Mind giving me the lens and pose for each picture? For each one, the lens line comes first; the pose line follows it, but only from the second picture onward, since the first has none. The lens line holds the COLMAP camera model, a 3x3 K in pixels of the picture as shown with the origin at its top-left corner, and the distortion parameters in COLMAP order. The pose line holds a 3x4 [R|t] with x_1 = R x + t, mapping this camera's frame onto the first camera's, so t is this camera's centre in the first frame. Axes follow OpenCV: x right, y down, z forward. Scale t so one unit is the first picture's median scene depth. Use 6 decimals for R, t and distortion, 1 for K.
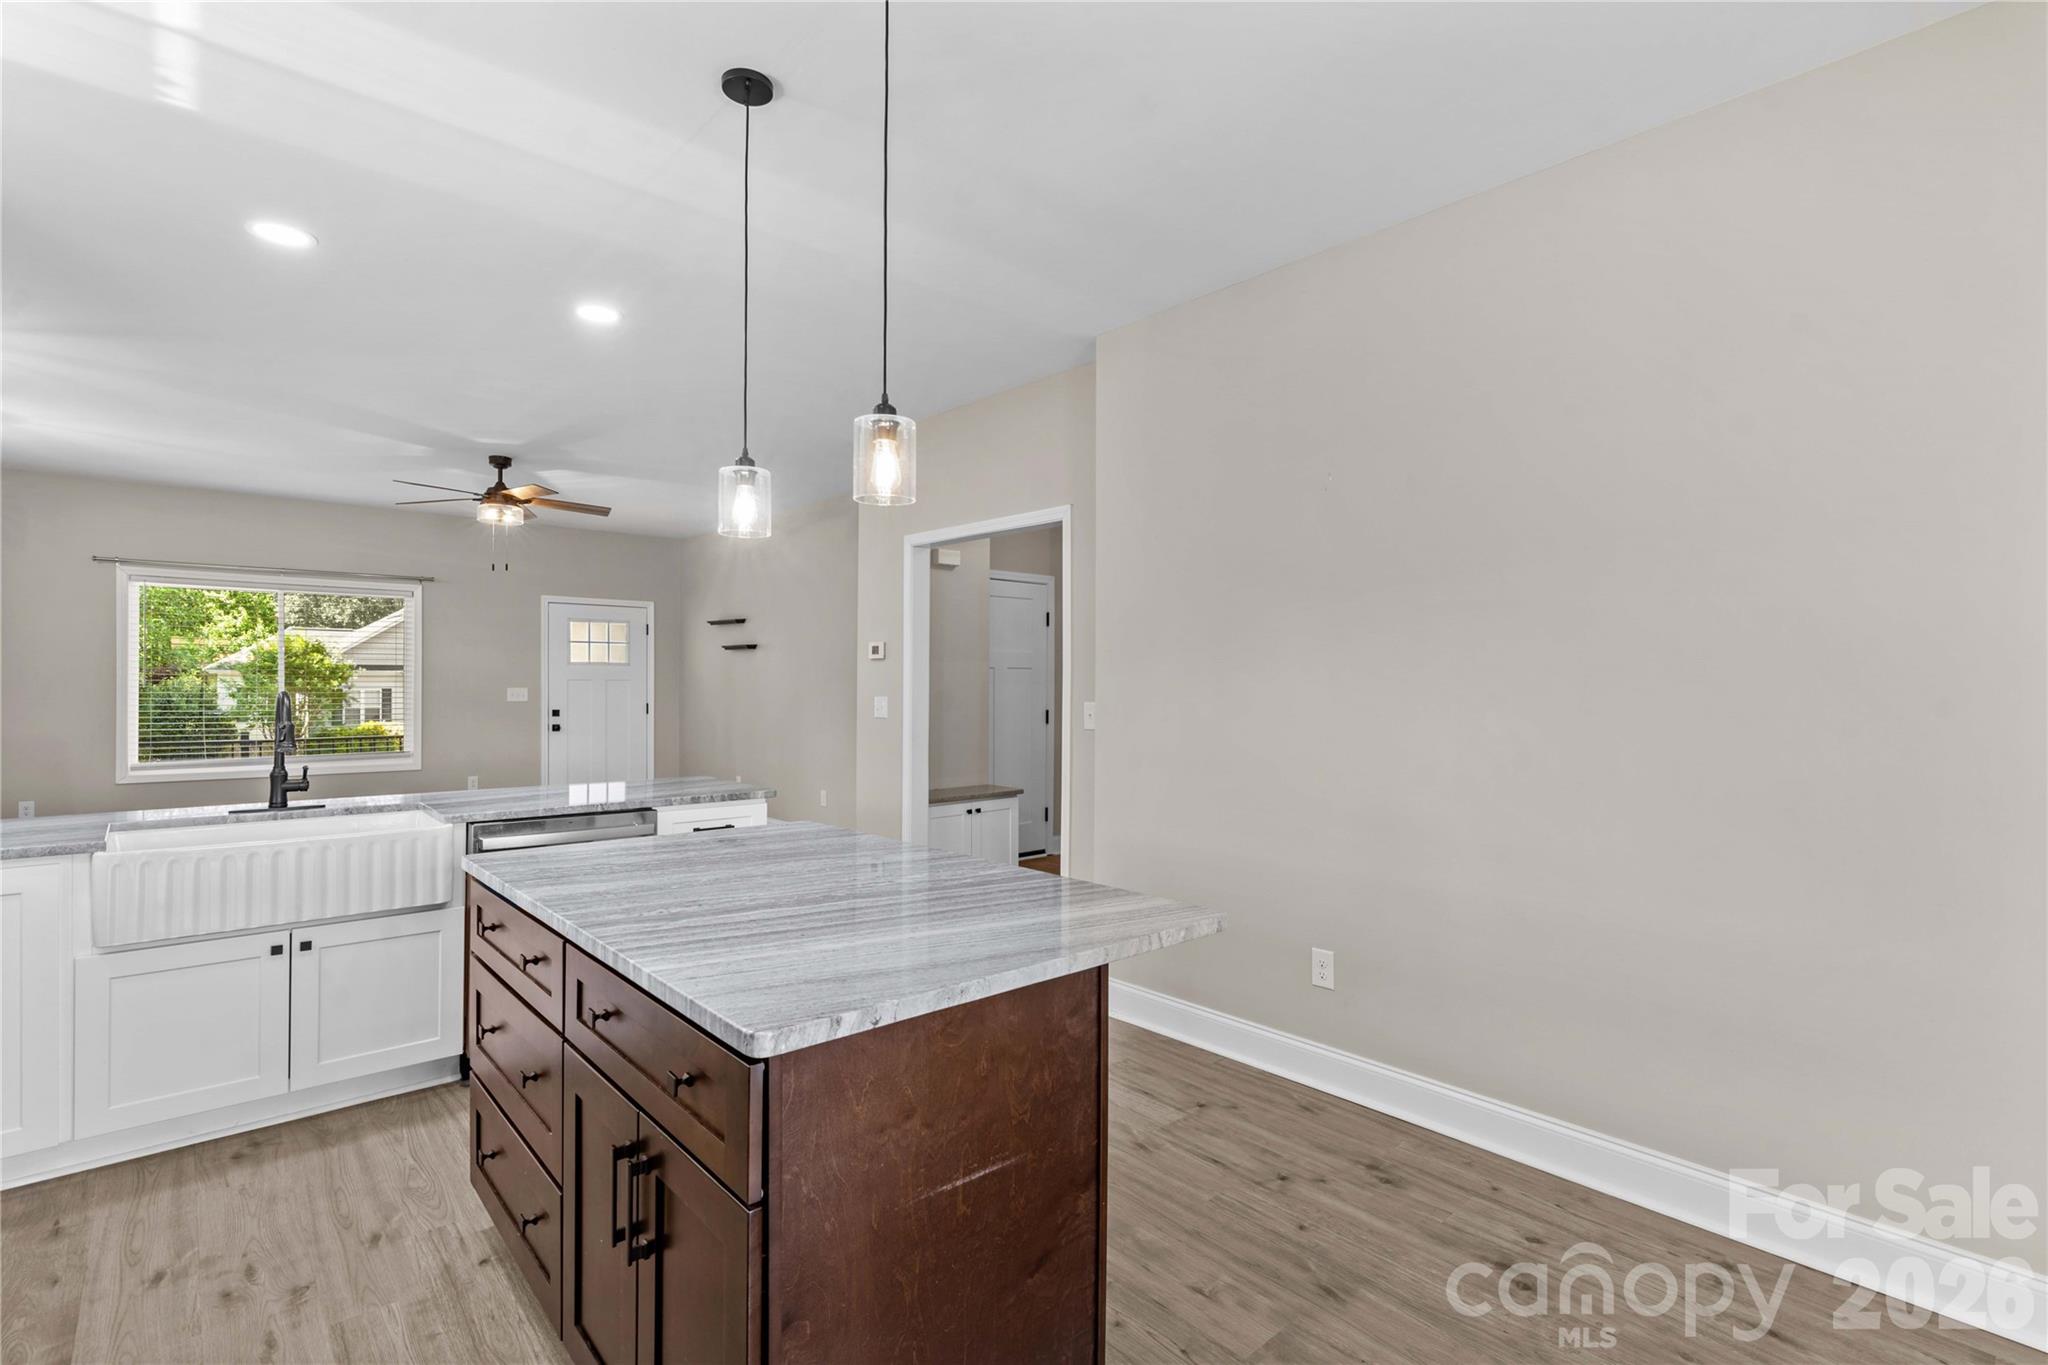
lens RADIAL K [[944.6, 0, 1019.0], [0, 944.6, 684.5], [0, 0, 1]] dist [-0.008050, 0.004854]
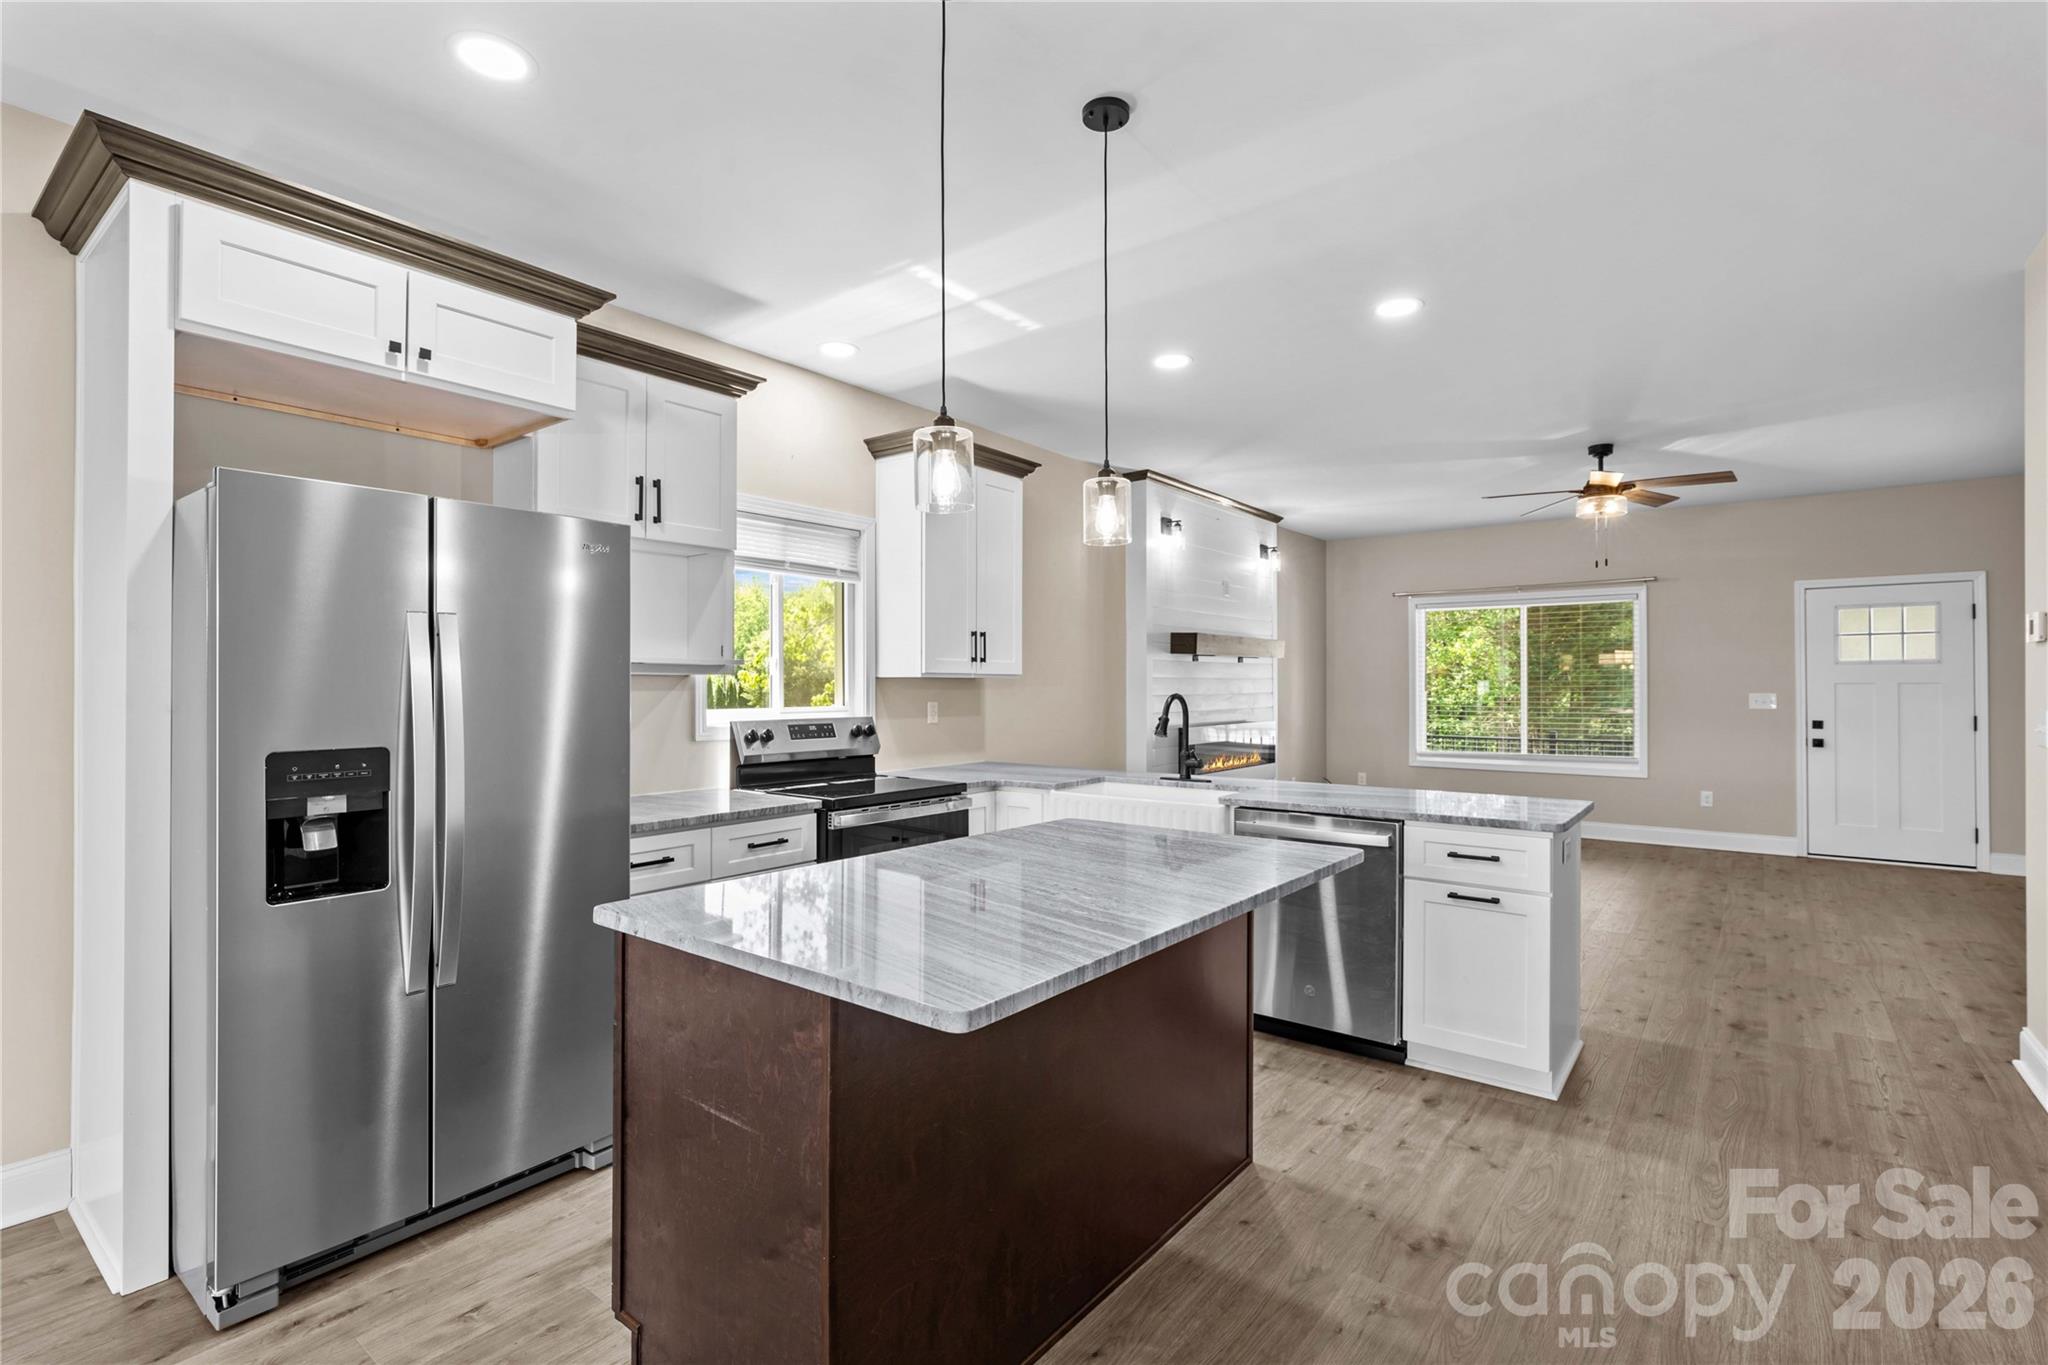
lens RADIAL K [[944.6, 0, 1018.2], [0, 944.6, 685.2], [0, 0, 1]] dist [-0.008050, 0.004854]
pose [[0.180667, -0.005183, -0.983531, 0.290646], [-0.000128, 0.999986, -0.005294, 0.001412], [0.983544, 0.001083, 0.180664, 0.291172]]
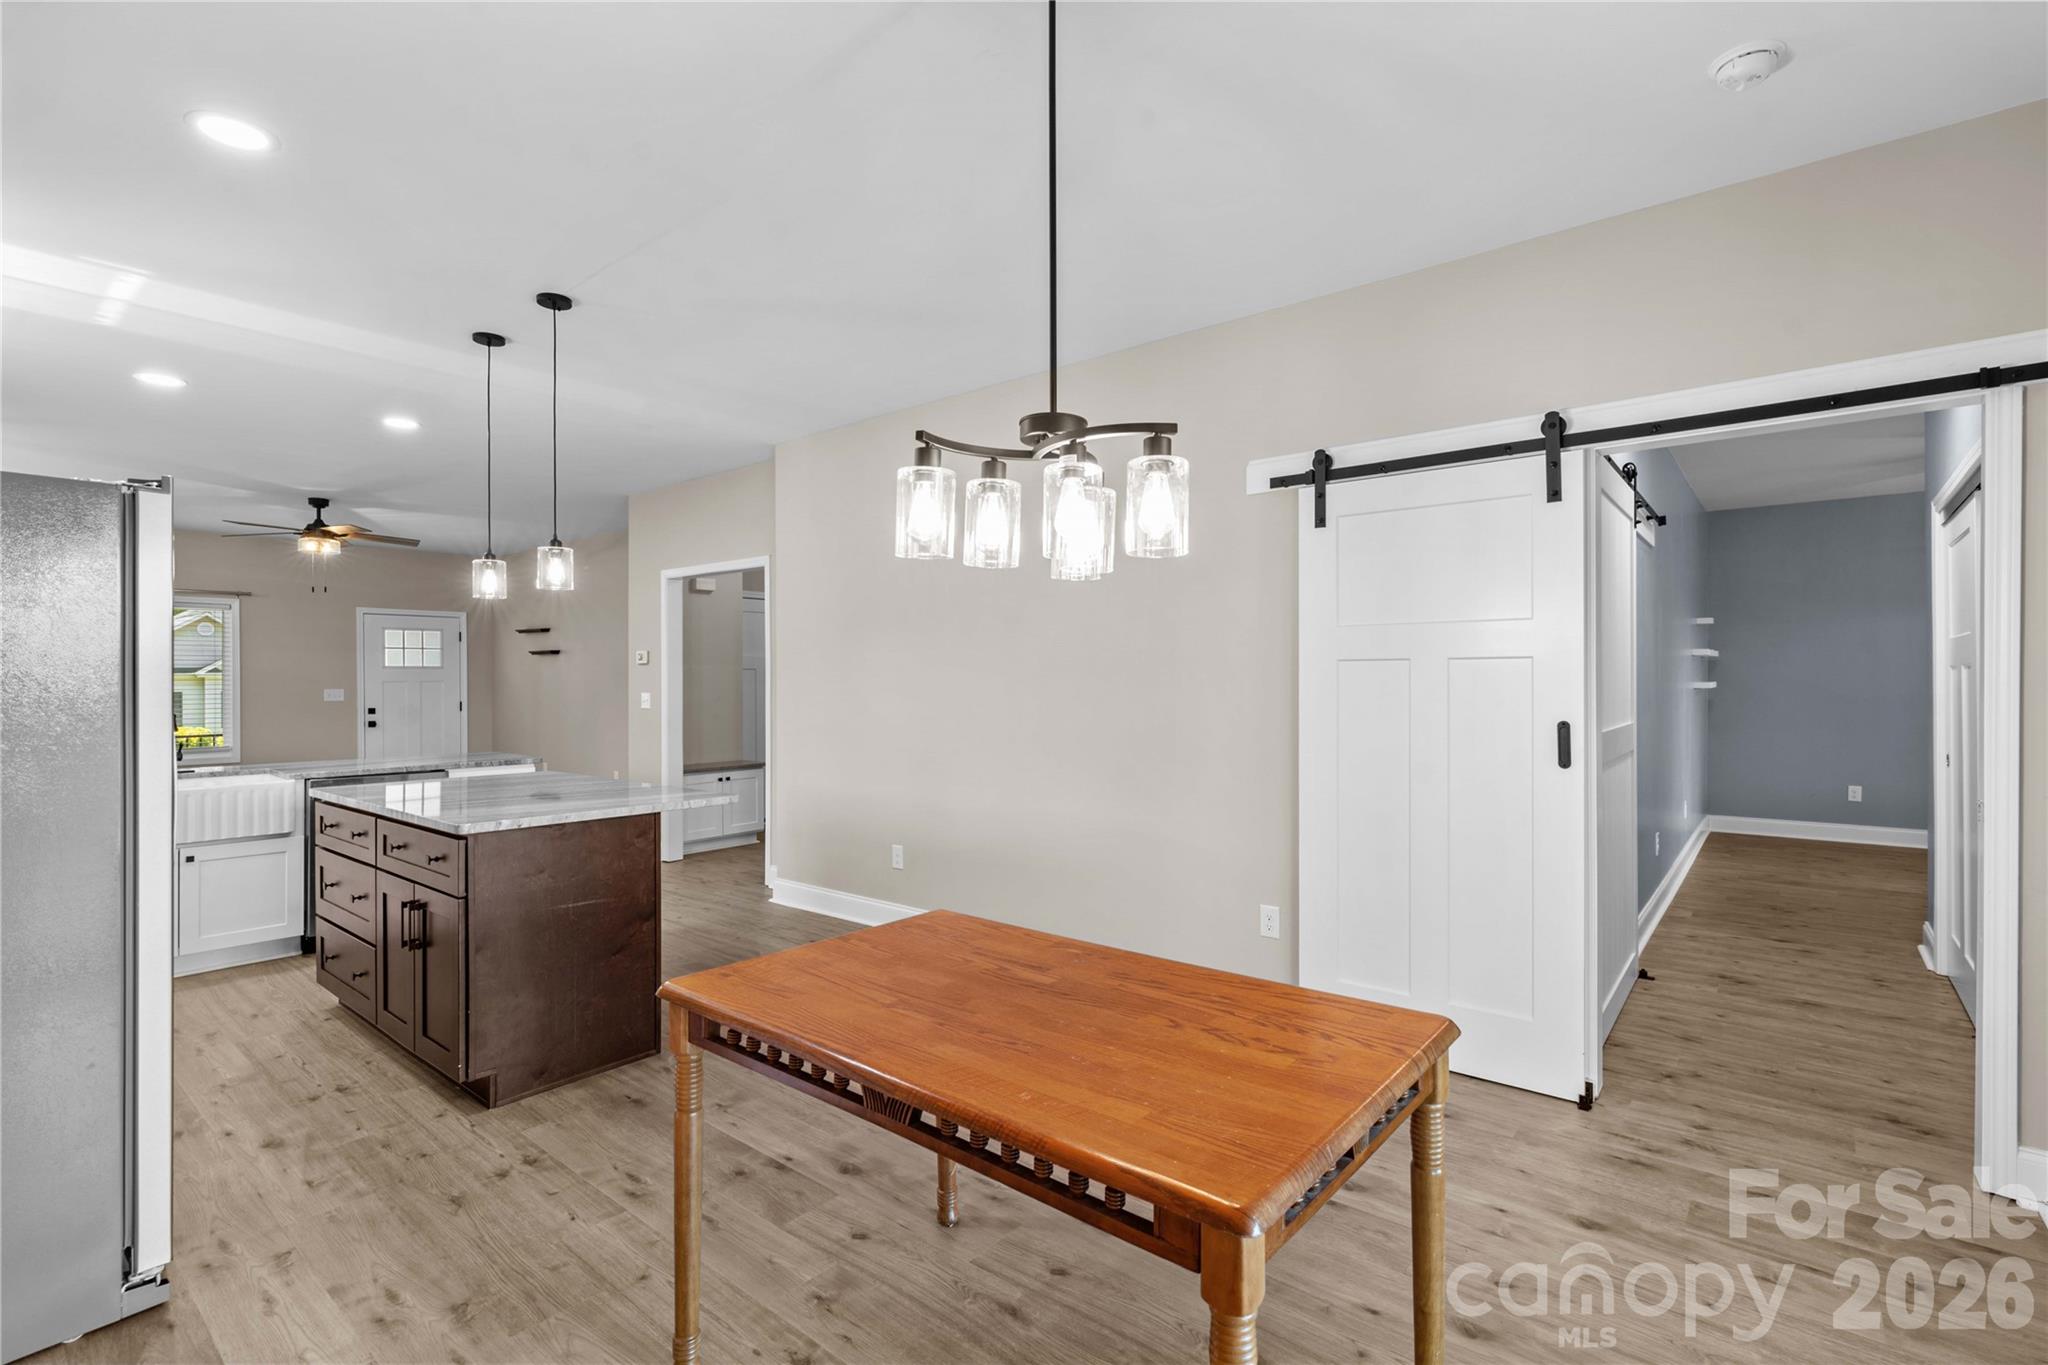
lens RADIAL K [[944.6, 0, 1043.2], [0, 944.6, 682.9], [0, 0, 1]] dist [-0.008050, 0.004854]
pose [[0.986797, -0.008702, 0.161729, 0.172641], [0.008477, 0.999962, 0.002082, 0.001371], [-0.161741, -0.000683, 0.986833, -0.348787]]
